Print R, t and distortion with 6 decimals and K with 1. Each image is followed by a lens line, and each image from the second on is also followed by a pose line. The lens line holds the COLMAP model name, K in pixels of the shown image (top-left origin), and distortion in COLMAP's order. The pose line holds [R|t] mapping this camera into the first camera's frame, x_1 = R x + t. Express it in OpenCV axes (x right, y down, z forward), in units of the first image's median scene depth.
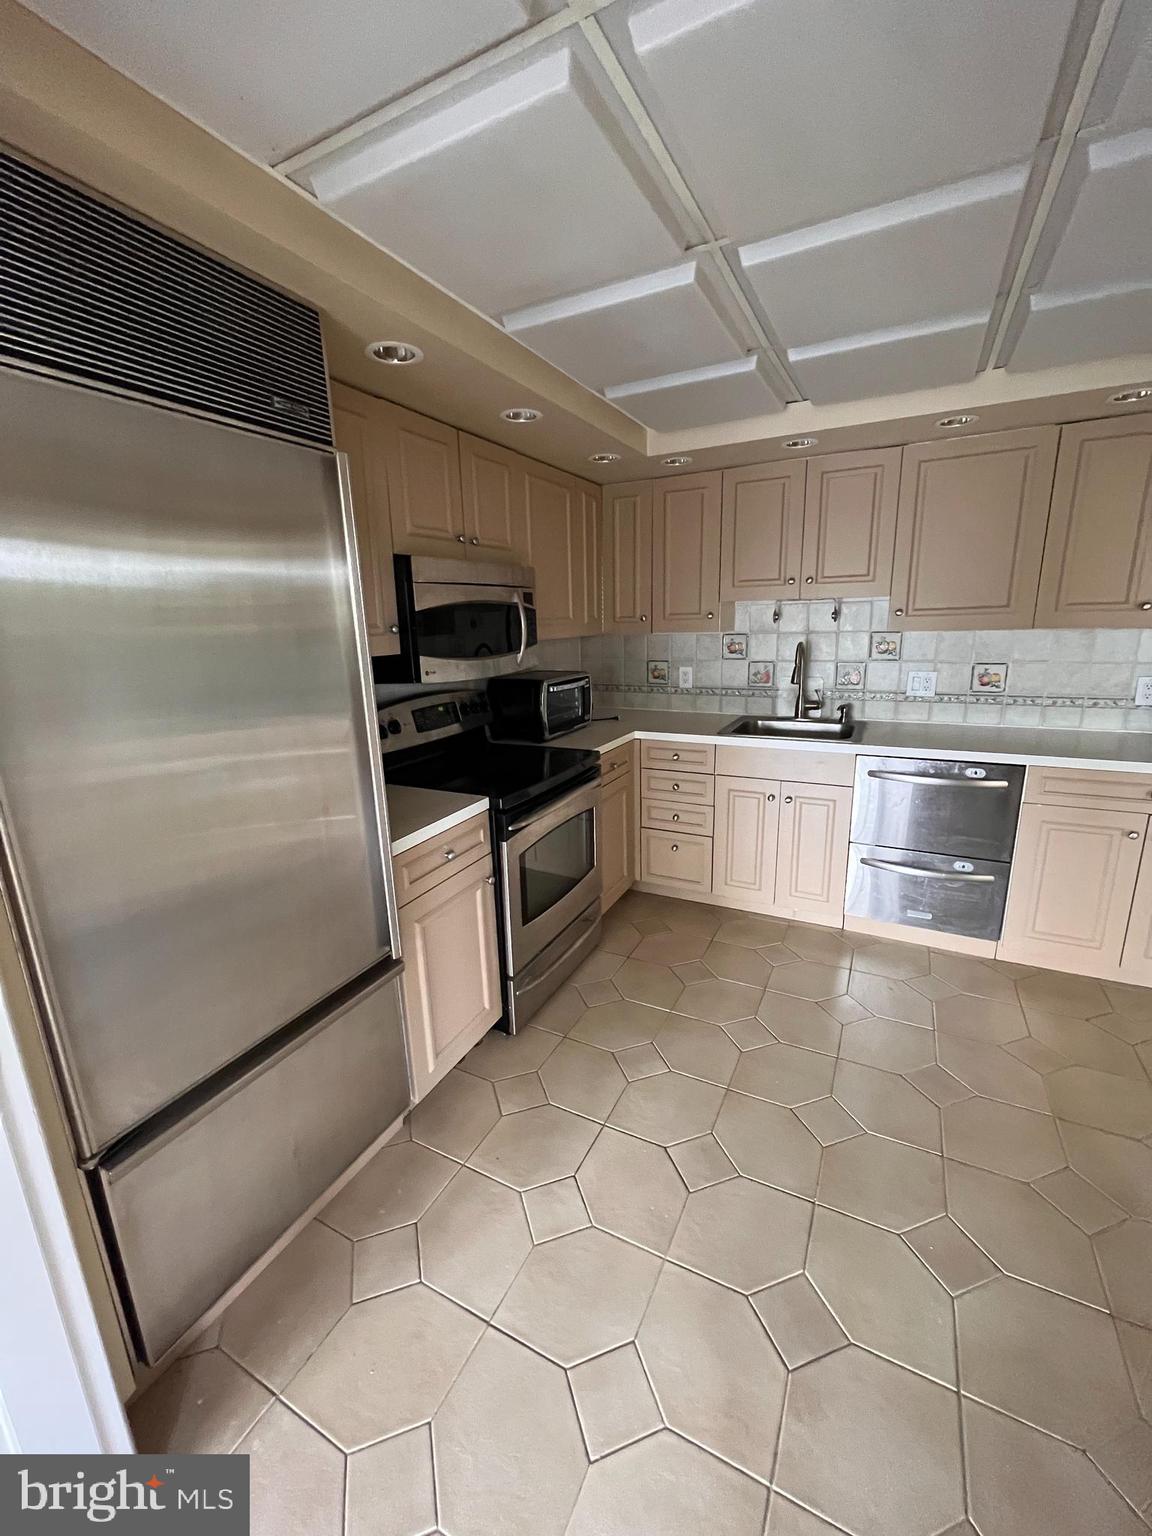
lens RADIAL K [[617.4, 0, 576.0], [0, 617.4, 768.0], [0, 0, 1]] dist [-0.002301, -0.000228]
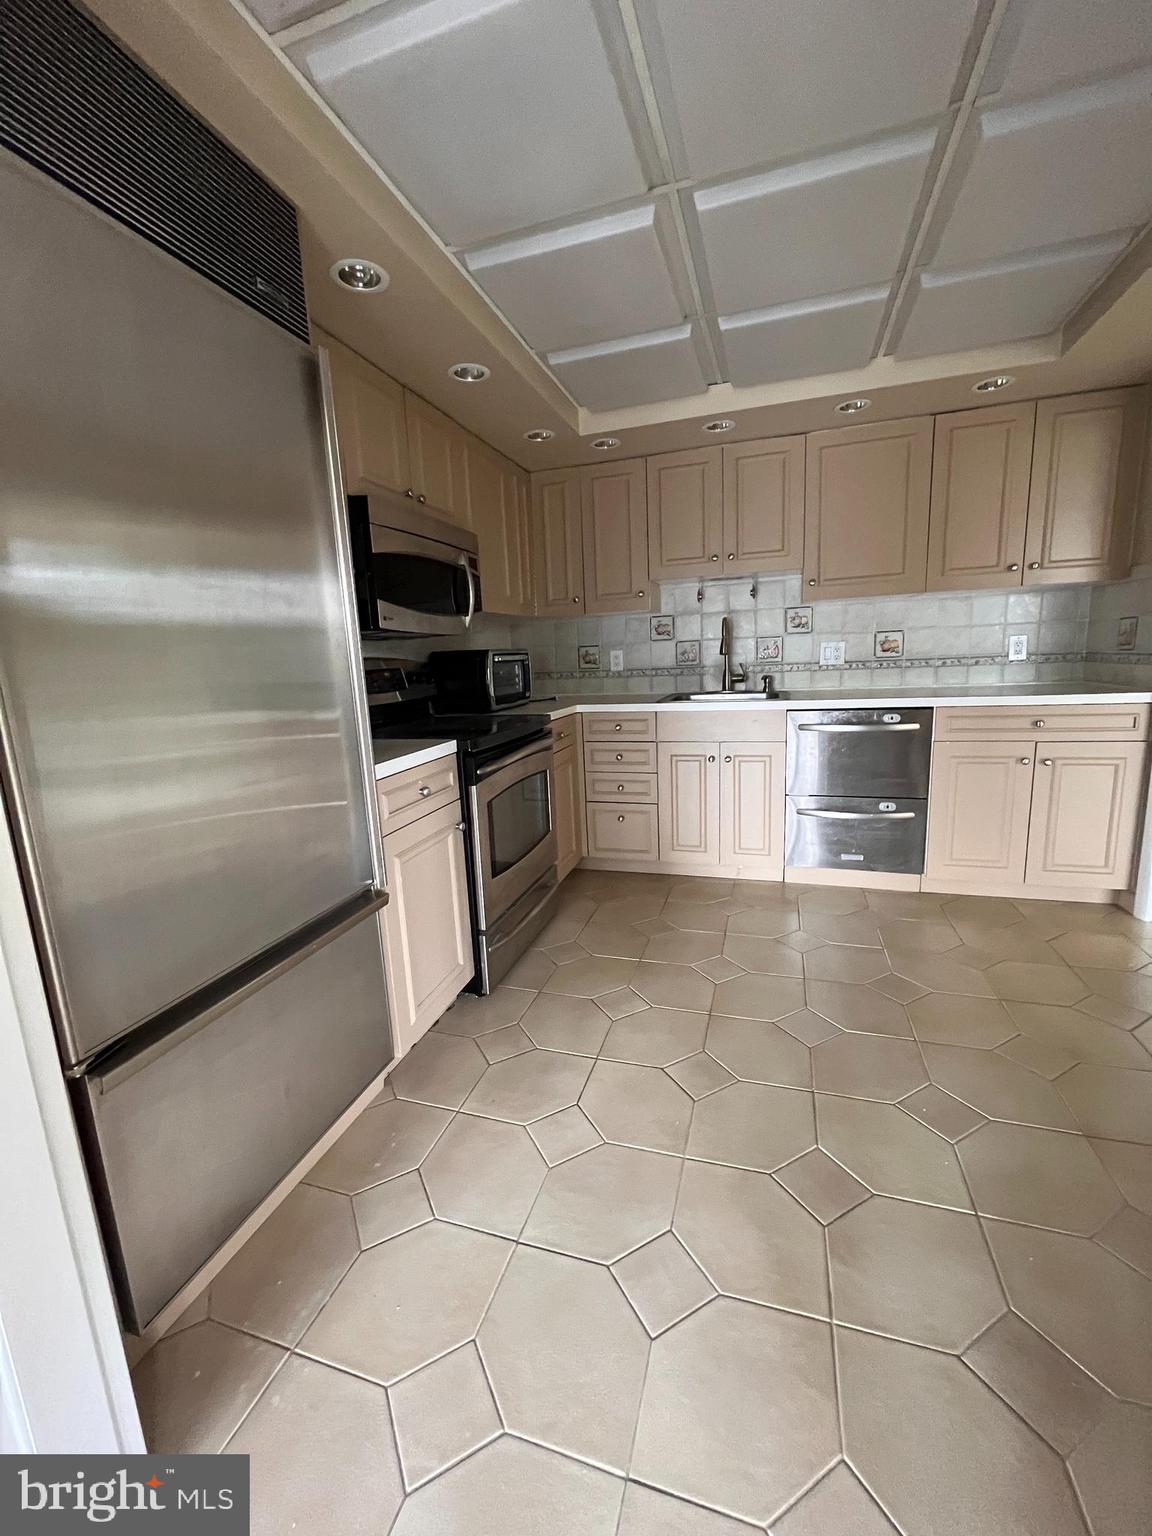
lens RADIAL K [[617.4, 0, 576.0], [0, 617.4, 768.0], [0, 0, 1]] dist [-0.002301, -0.000228]
pose [[0.985835, -0.046411, 0.161167, -0.092946], [0.056830, 0.996540, -0.060647, 0.131987], [-0.157794, 0.068947, 0.985062, 0.005823]]
